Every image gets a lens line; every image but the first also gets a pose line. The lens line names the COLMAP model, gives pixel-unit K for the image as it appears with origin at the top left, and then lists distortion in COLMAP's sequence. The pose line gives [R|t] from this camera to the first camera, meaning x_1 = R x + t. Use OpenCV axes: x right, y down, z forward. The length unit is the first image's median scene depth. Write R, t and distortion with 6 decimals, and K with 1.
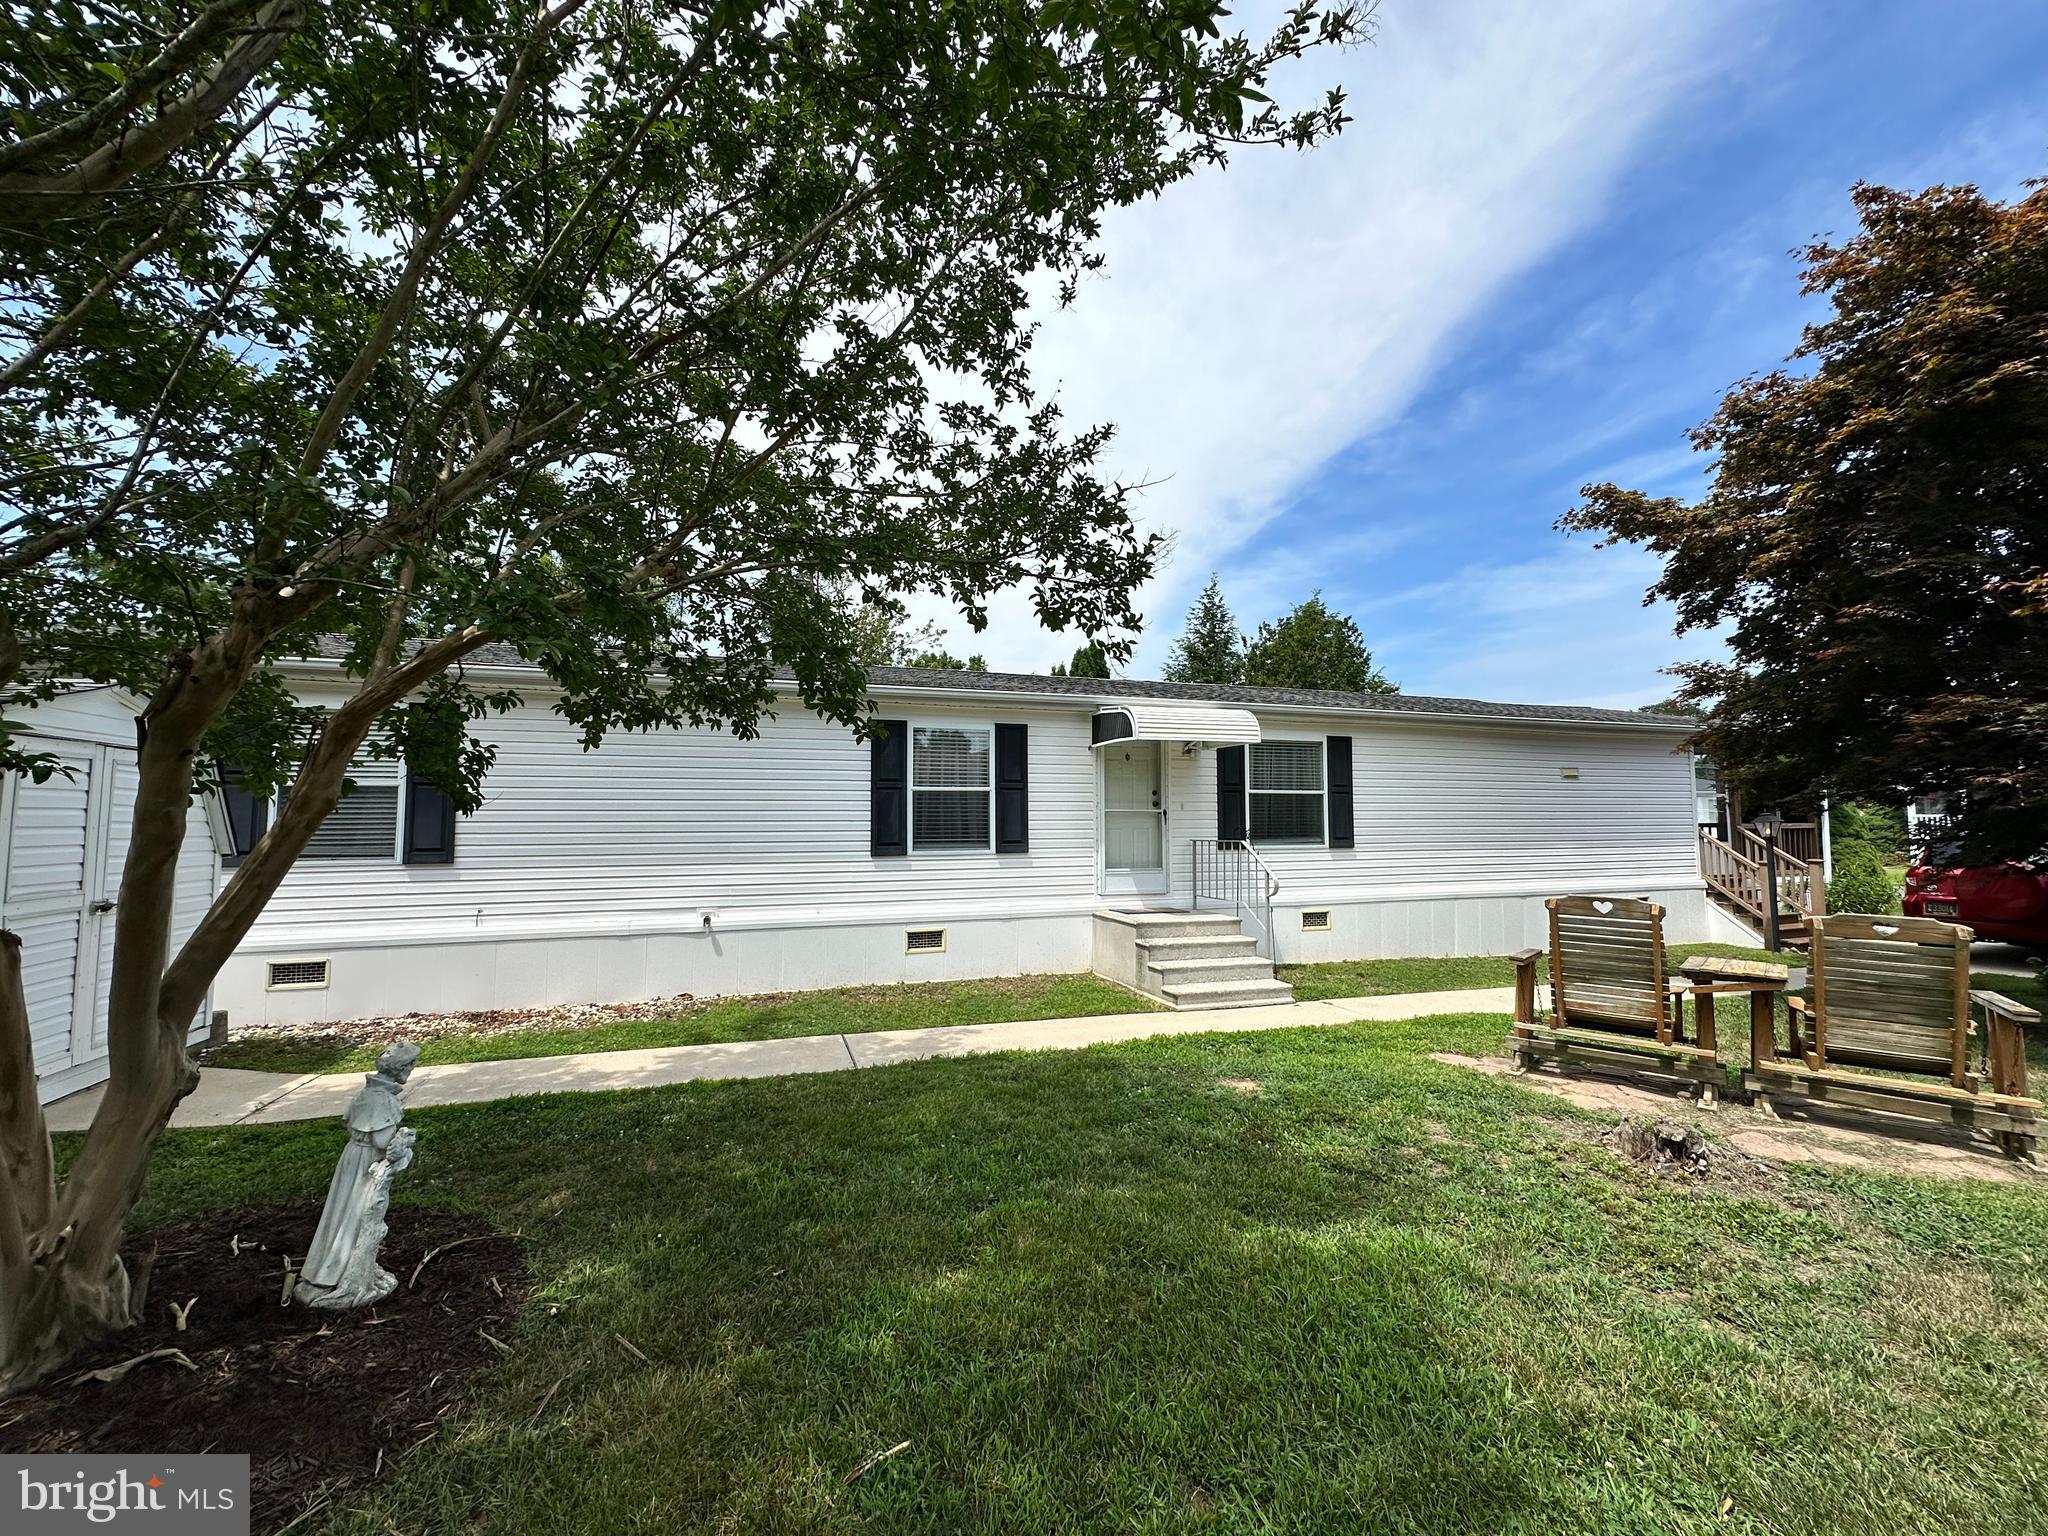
lens RADIAL K [[818.9, 0, 1020.0], [0, 818.9, 764.5], [0, 0, 1]] dist [-0.000679, -0.000203]
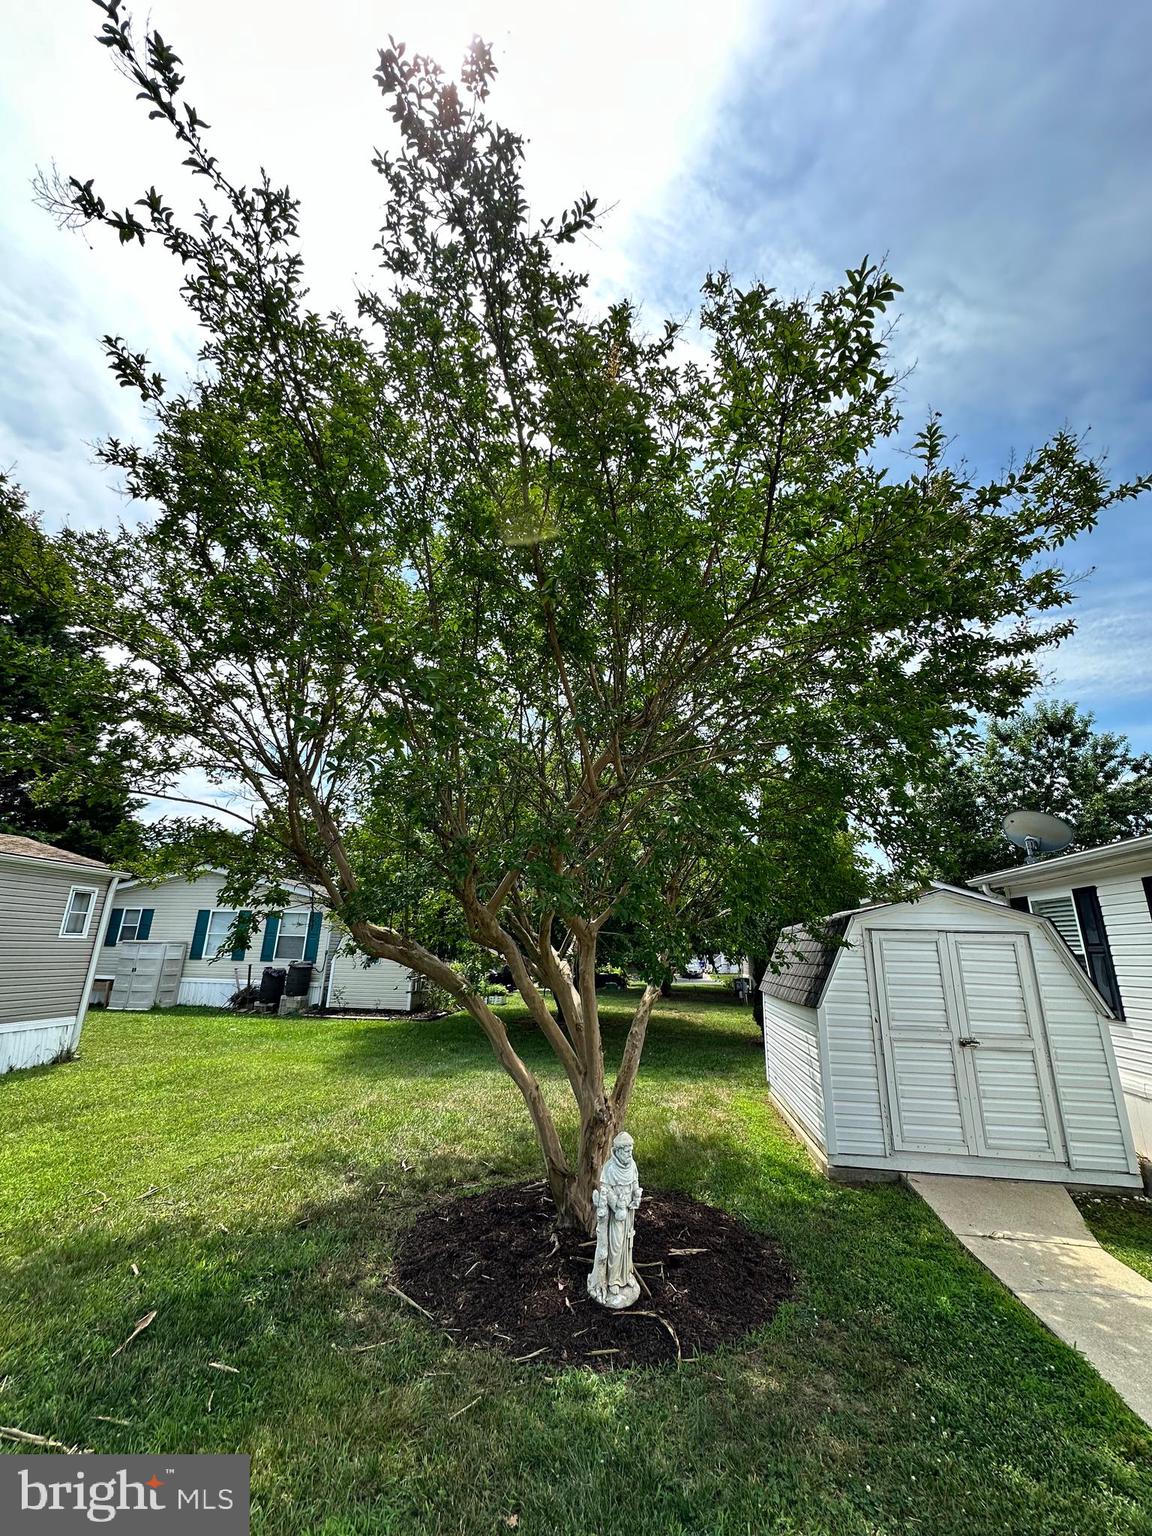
lens RADIAL K [[614.1, 0, 576.0], [0, 614.1, 768.0], [0, 0, 1]] dist [-0.000679, -0.000203]
pose [[-0.456332, -0.265031, -0.849423, 0.322451], [0.037323, 0.948071, -0.315861, 0.026531], [0.889027, -0.175841, -0.422743, 0.993499]]
